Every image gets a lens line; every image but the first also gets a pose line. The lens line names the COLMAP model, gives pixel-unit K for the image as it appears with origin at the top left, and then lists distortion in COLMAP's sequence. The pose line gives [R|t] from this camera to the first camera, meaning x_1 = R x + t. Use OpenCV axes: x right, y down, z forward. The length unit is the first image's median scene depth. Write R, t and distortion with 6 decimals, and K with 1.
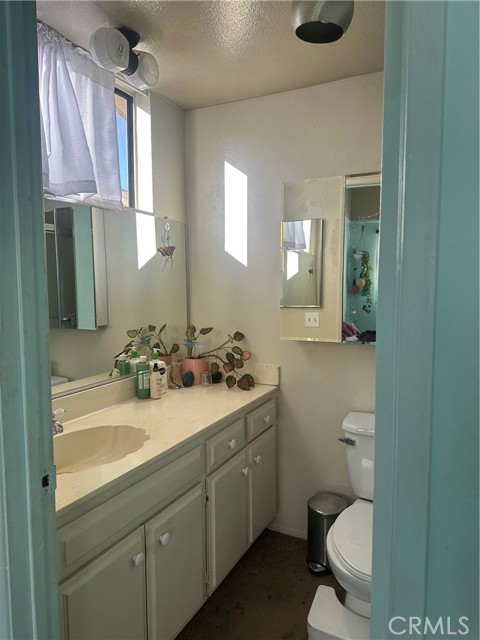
lens RADIAL K [[447.6, 0, 239.9], [0, 447.6, 322.8], [0, 0, 1]] dist [0.050116, 0.000083]
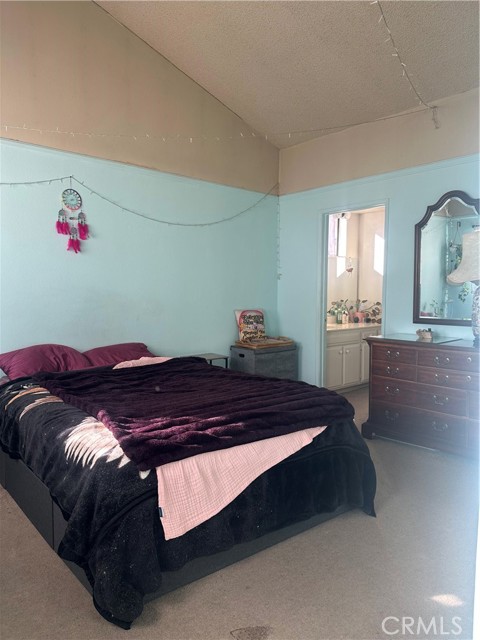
lens RADIAL K [[447.6, 0, 235.9], [0, 447.6, 321.9], [0, 0, 1]] dist [0.050116, 0.000083]
pose [[0.926228, 0.030491, -0.375728, 0.210086], [-0.042342, 0.998831, -0.023324, 0.225527], [0.374578, 0.037513, 0.926436, -1.622203]]
